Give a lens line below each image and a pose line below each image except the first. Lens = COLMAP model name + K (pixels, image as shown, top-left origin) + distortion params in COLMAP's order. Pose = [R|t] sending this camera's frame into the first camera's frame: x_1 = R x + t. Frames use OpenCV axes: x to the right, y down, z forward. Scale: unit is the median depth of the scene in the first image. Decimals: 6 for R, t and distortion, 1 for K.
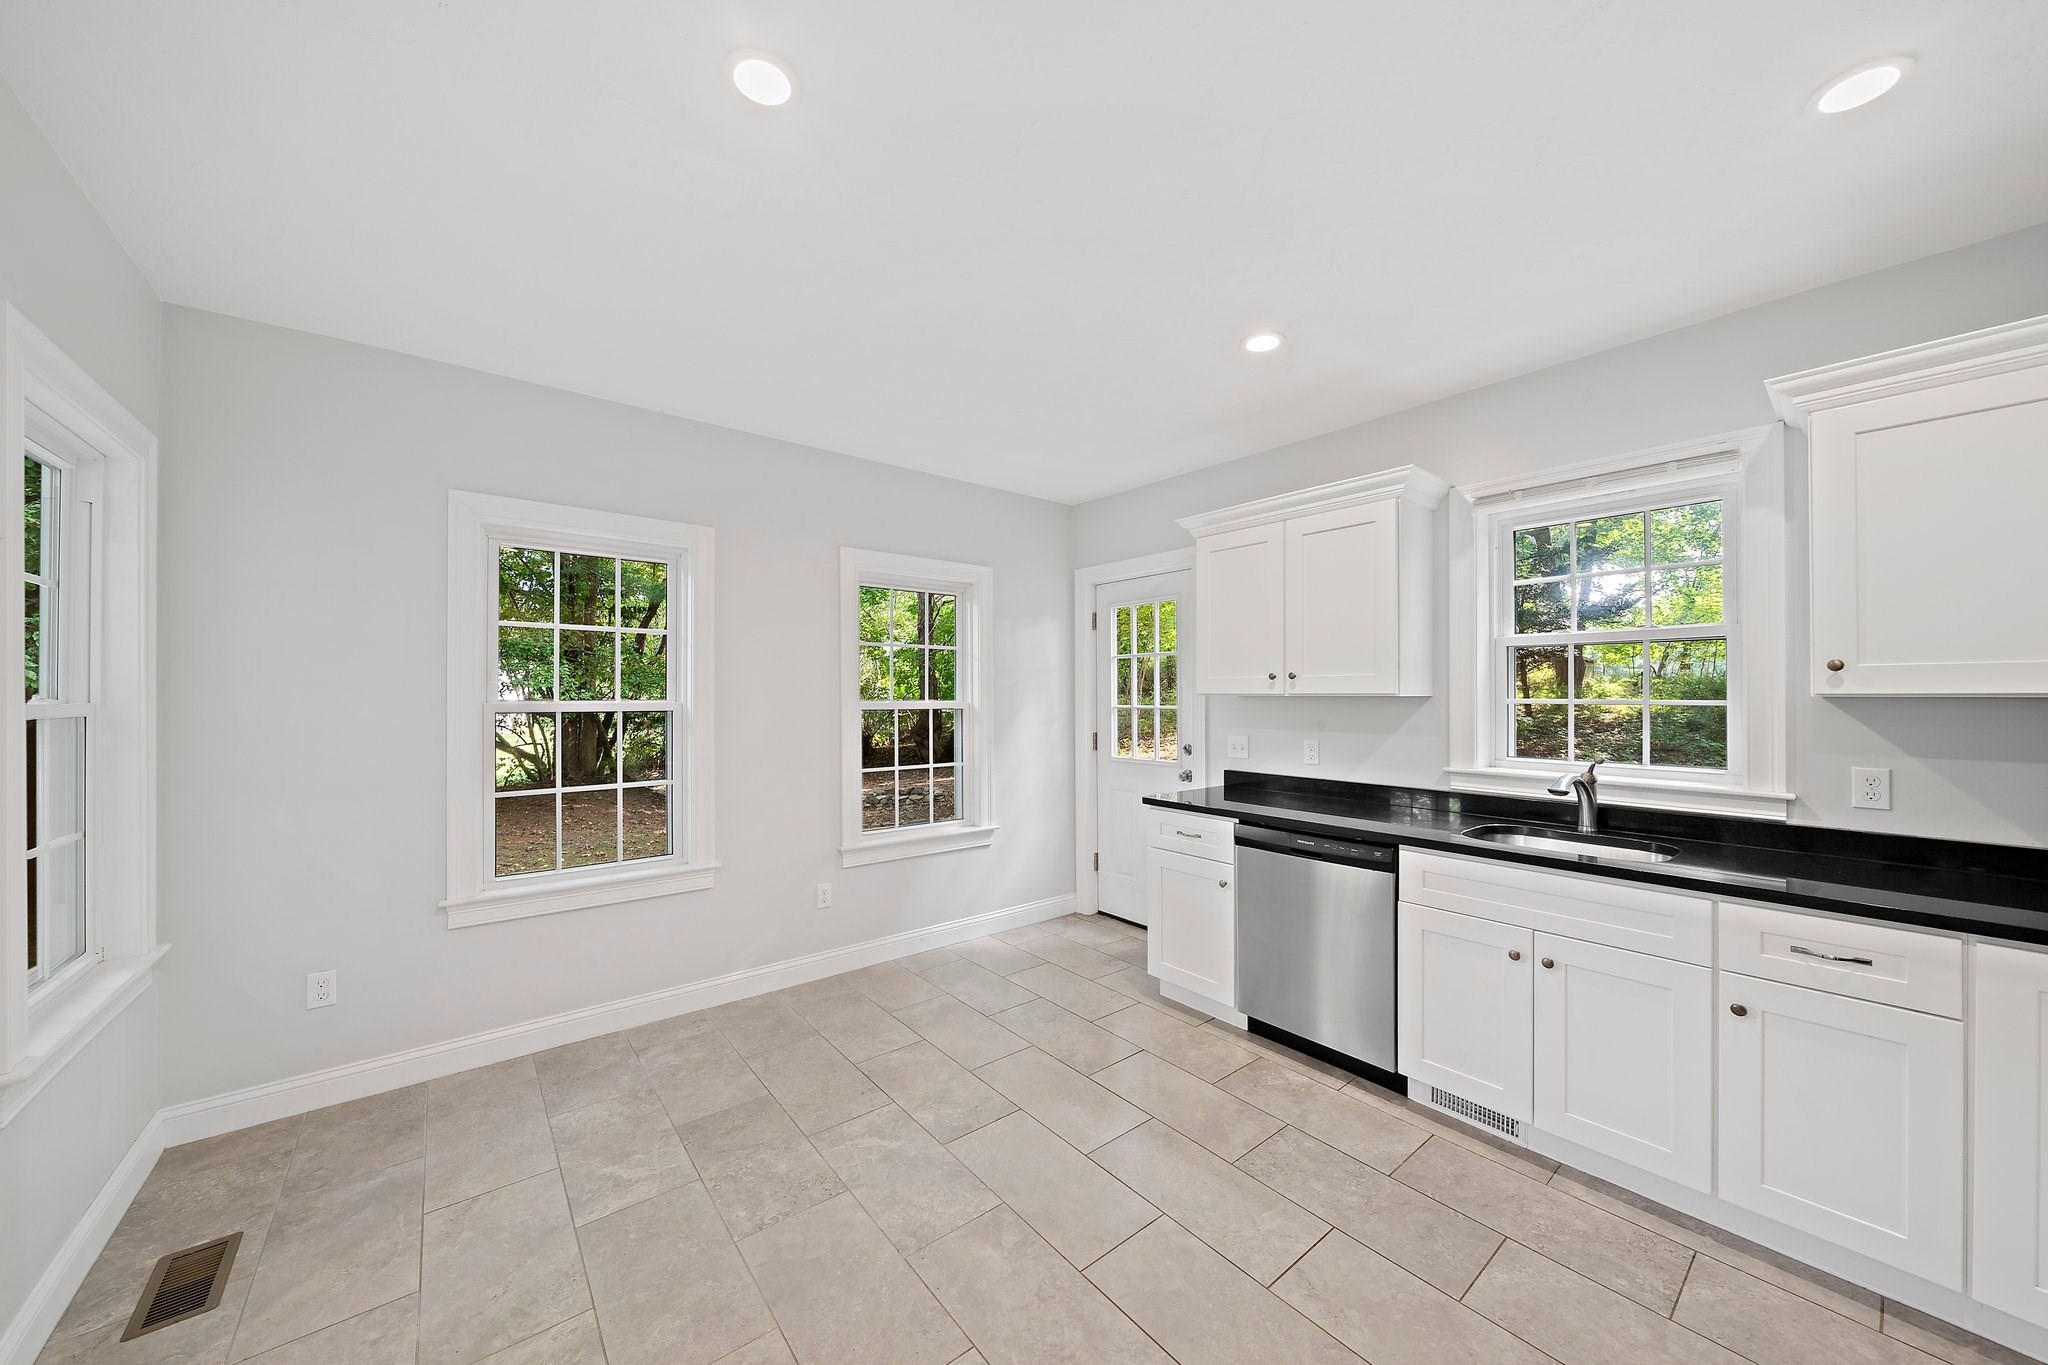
lens RADIAL K [[711.2, 0, 1023.2], [0, 711.2, 692.5], [0, 0, 1]] dist [-0.006580, 0.000049]
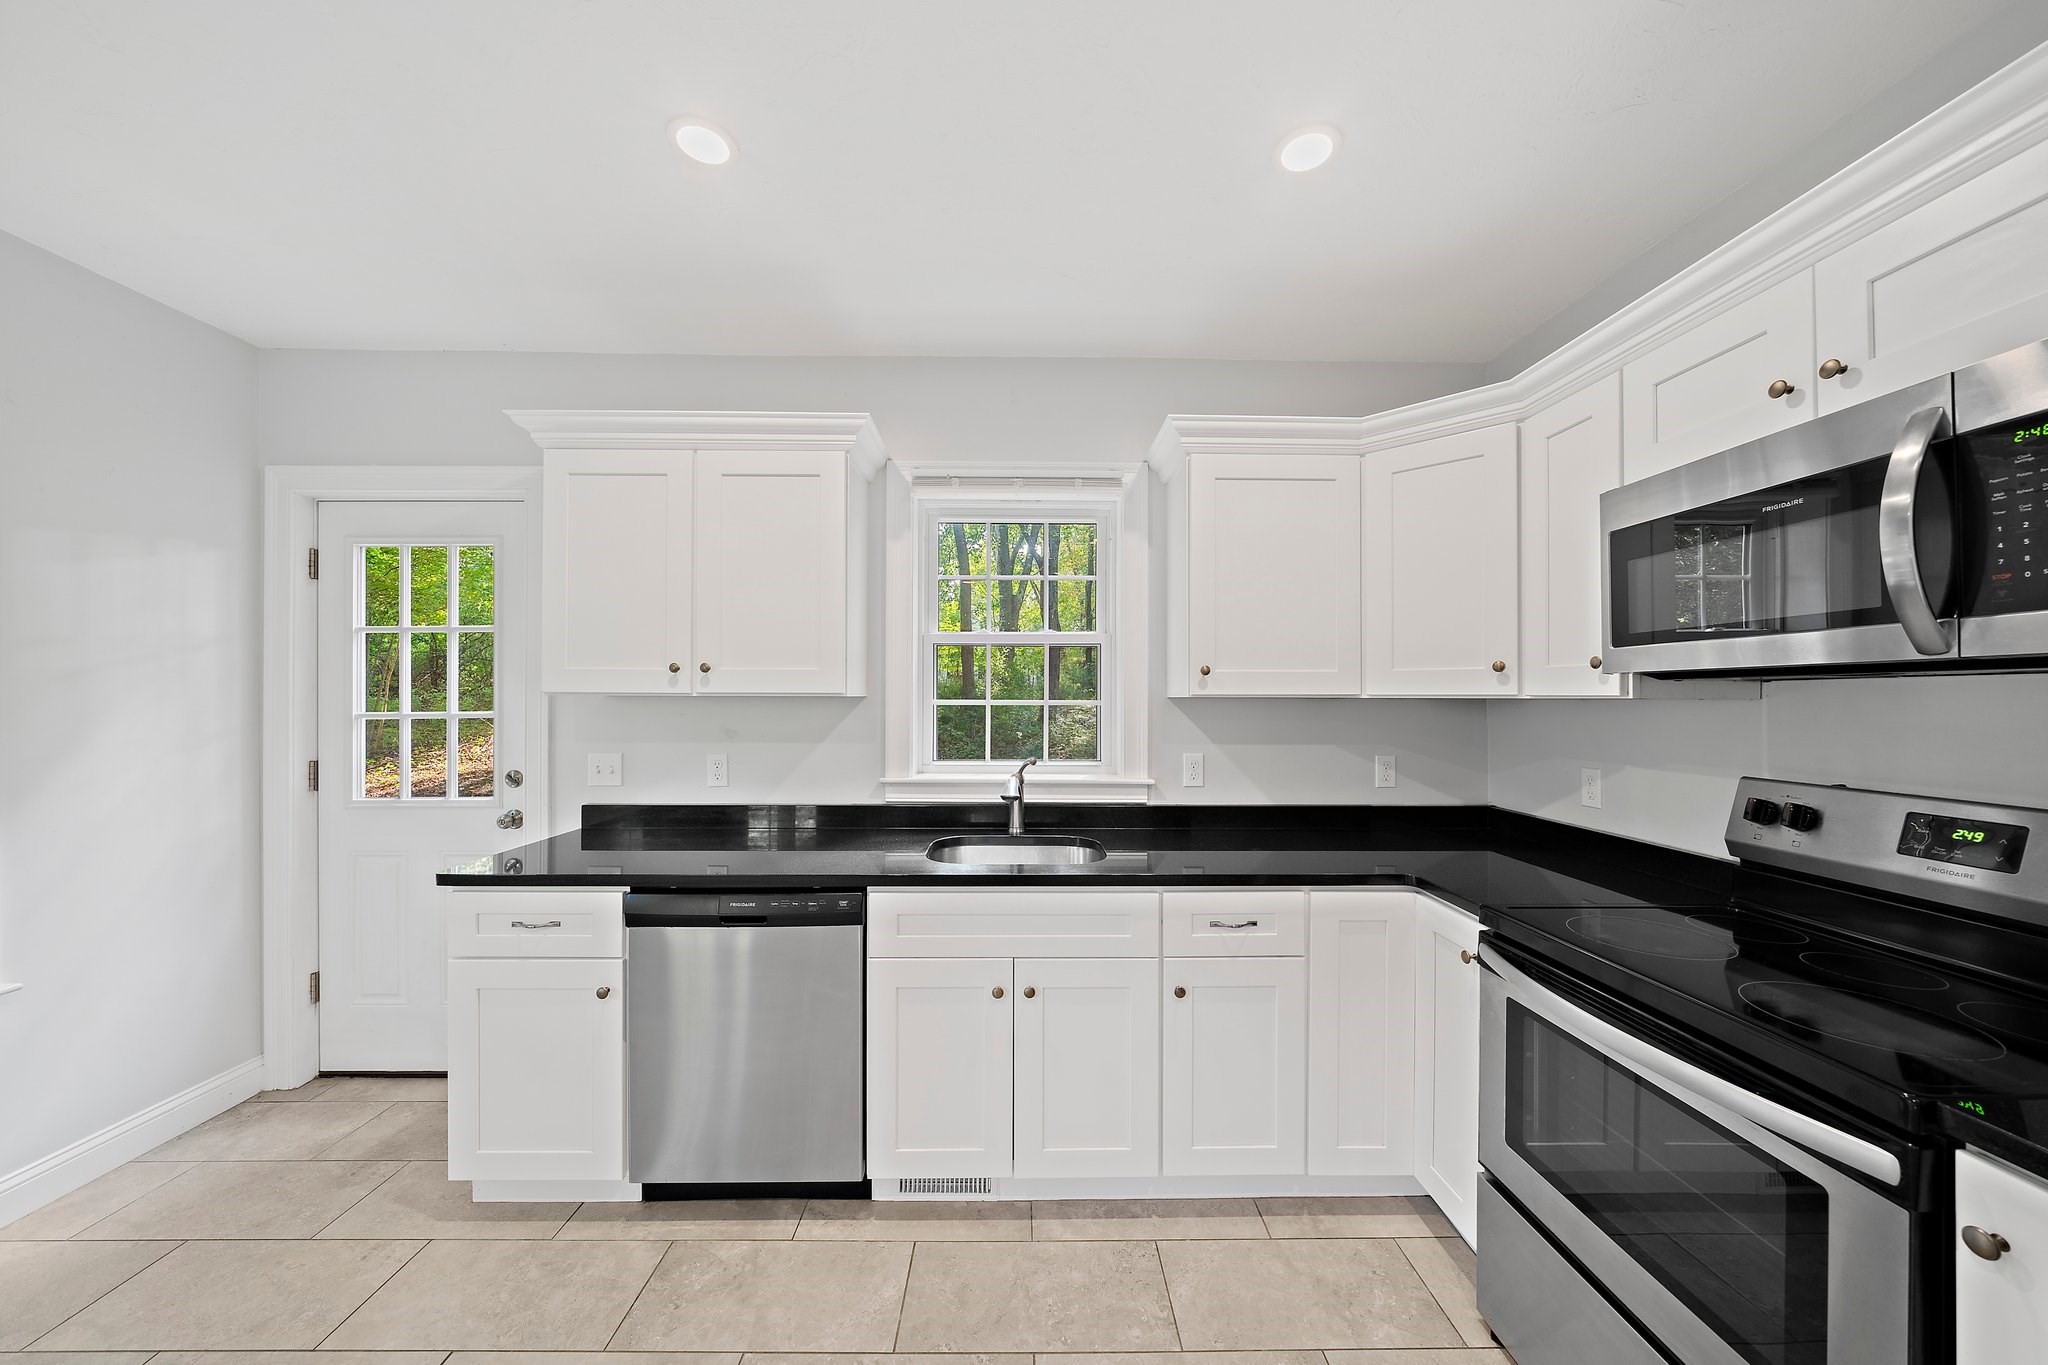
lens RADIAL K [[711.2, 0, 1023.2], [0, 711.2, 692.5], [0, 0, 1]] dist [-0.006580, 0.000049]
pose [[0.621761, 0.005091, 0.783191, 0.018508], [-0.003939, 0.999987, -0.003373, 0.002528], [-0.783197, -0.000987, 0.621772, 0.328779]]
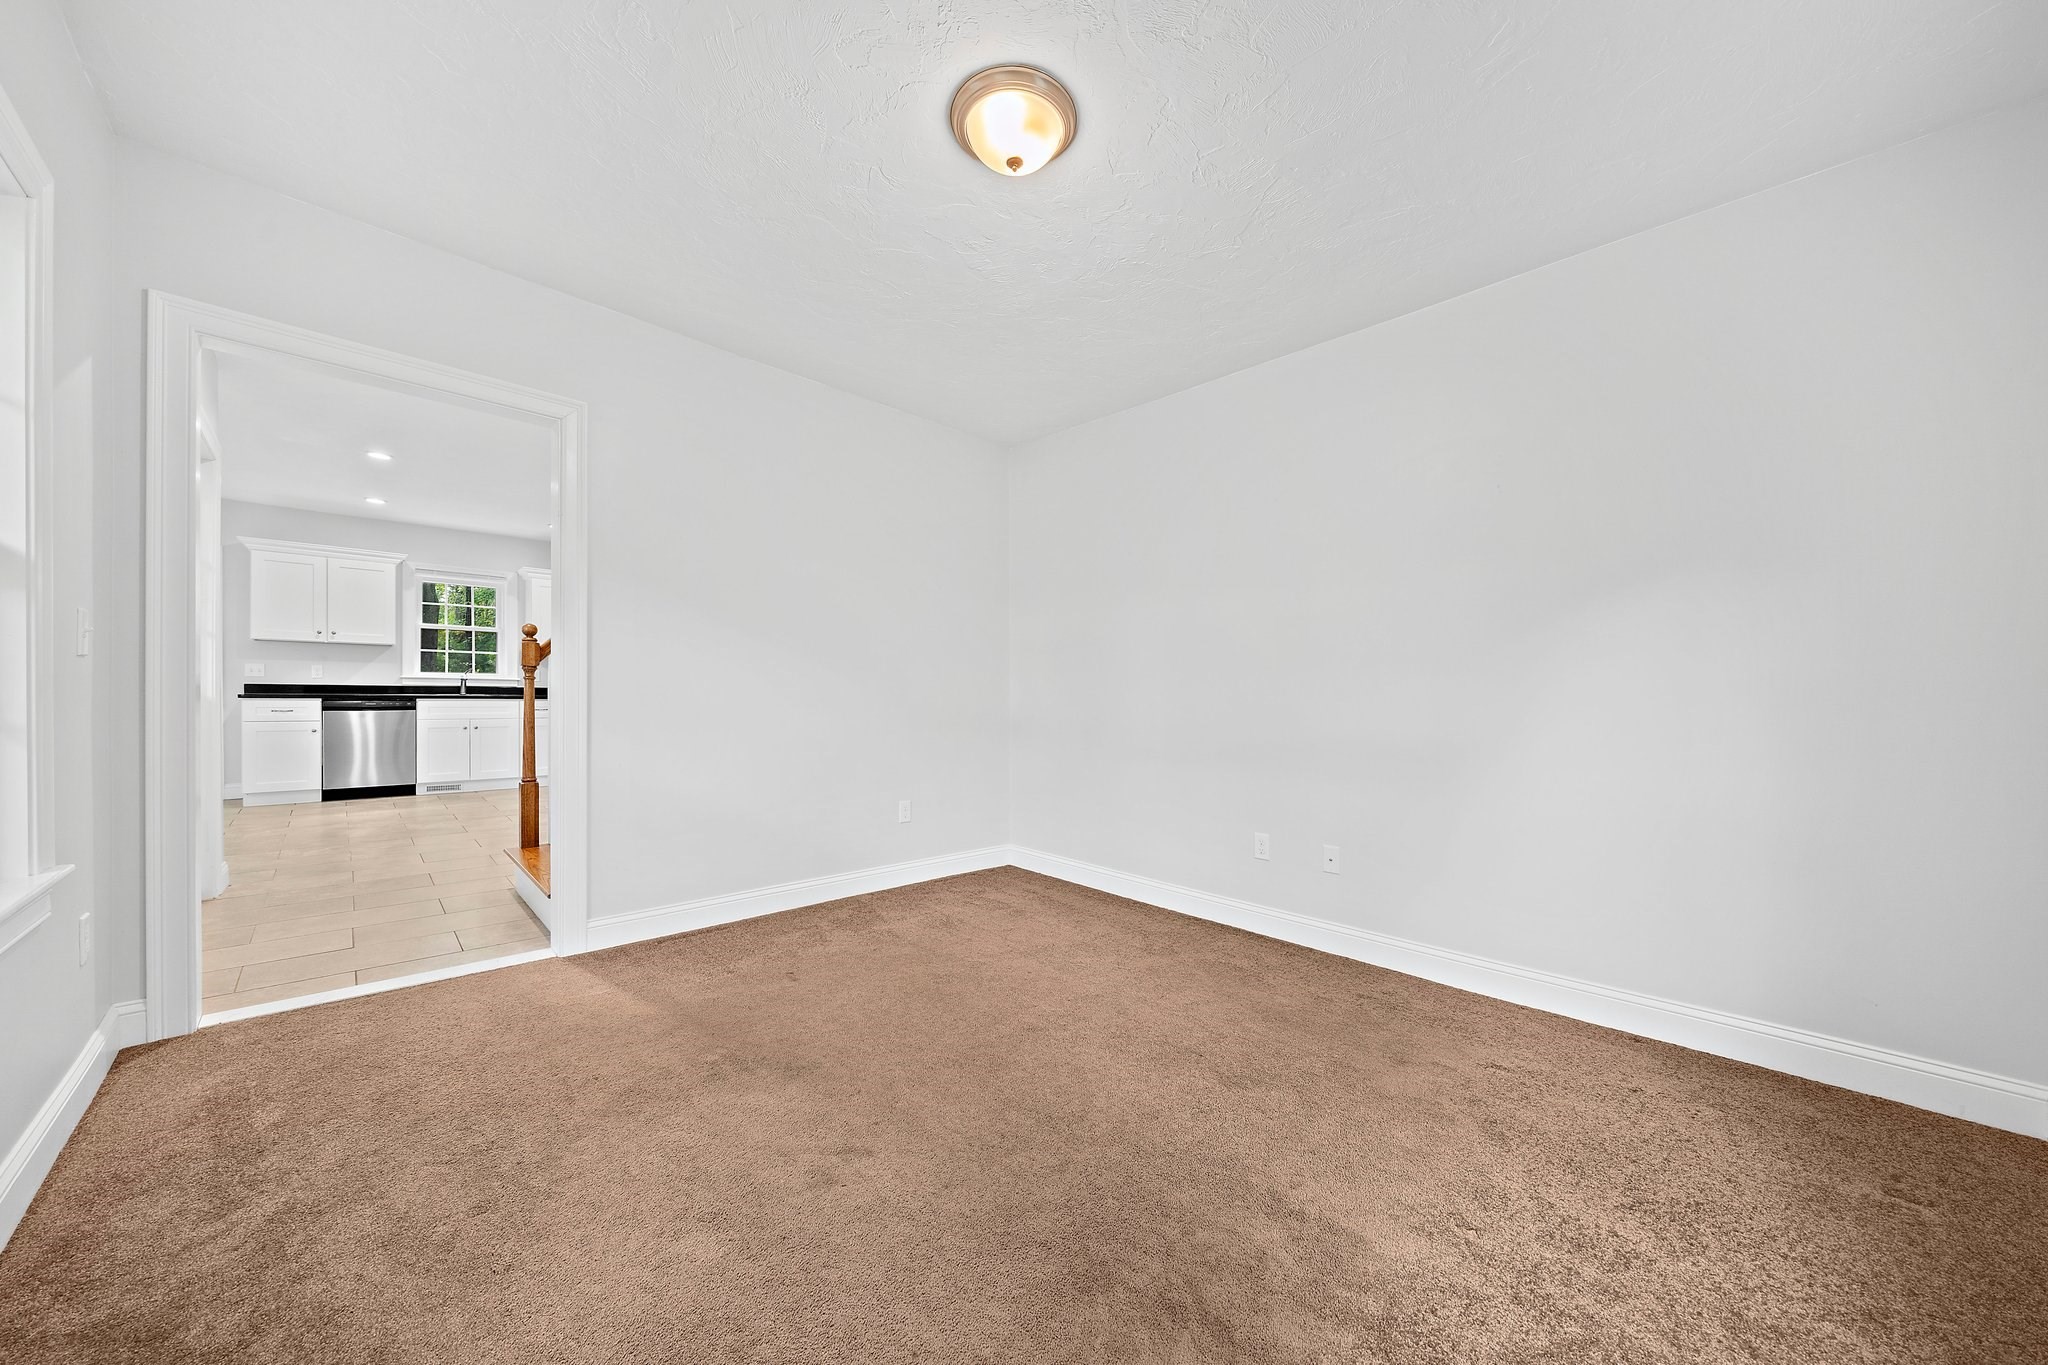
lens RADIAL K [[723.1, 0, 1025.6], [0, 723.1, 692.7], [0, 0, 1]] dist [0.000088, -0.000036]
pose [[-0.084835, -0.008134, 0.996362, -2.114704], [-0.014646, 0.999869, 0.006915, 0.118726], [-0.996287, -0.014006, -0.084943, -0.950766]]
